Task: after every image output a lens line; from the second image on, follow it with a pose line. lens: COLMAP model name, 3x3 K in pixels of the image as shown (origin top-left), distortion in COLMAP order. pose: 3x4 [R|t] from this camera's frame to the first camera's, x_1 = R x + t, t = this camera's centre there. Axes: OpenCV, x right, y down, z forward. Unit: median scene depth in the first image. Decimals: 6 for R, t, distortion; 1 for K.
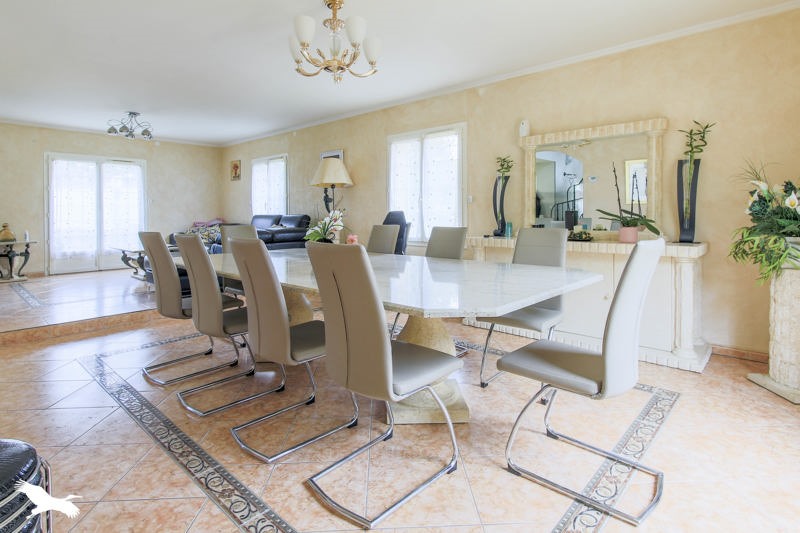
lens RADIAL K [[420.2, 0, 398.0], [0, 420.2, 218.6], [0, 0, 1]] dist [0.000668, -0.002409]
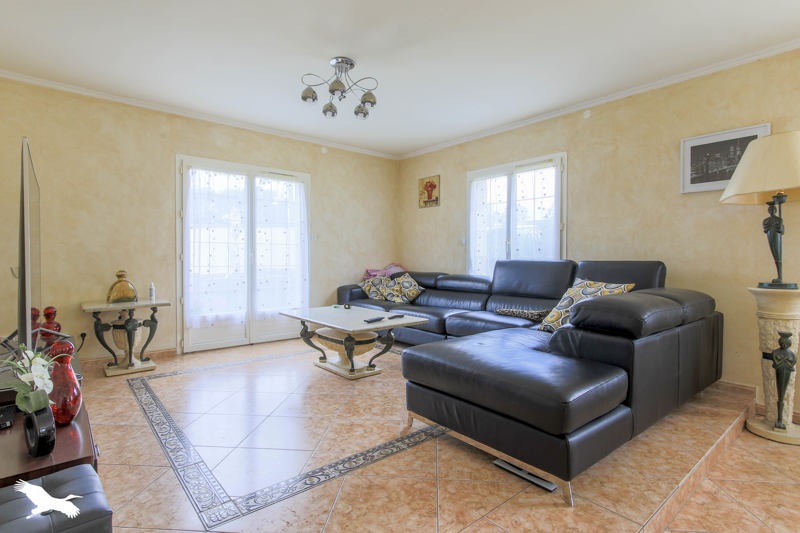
lens RADIAL K [[420.2, 0, 404.6], [0, 420.2, 266.4], [0, 0, 1]] dist [0.000668, -0.002409]
pose [[0.990567, 0.013541, -0.136358, -0.444206], [-0.011536, 0.999814, 0.015486, -0.008689], [0.136542, -0.013767, 0.990539, 0.453001]]
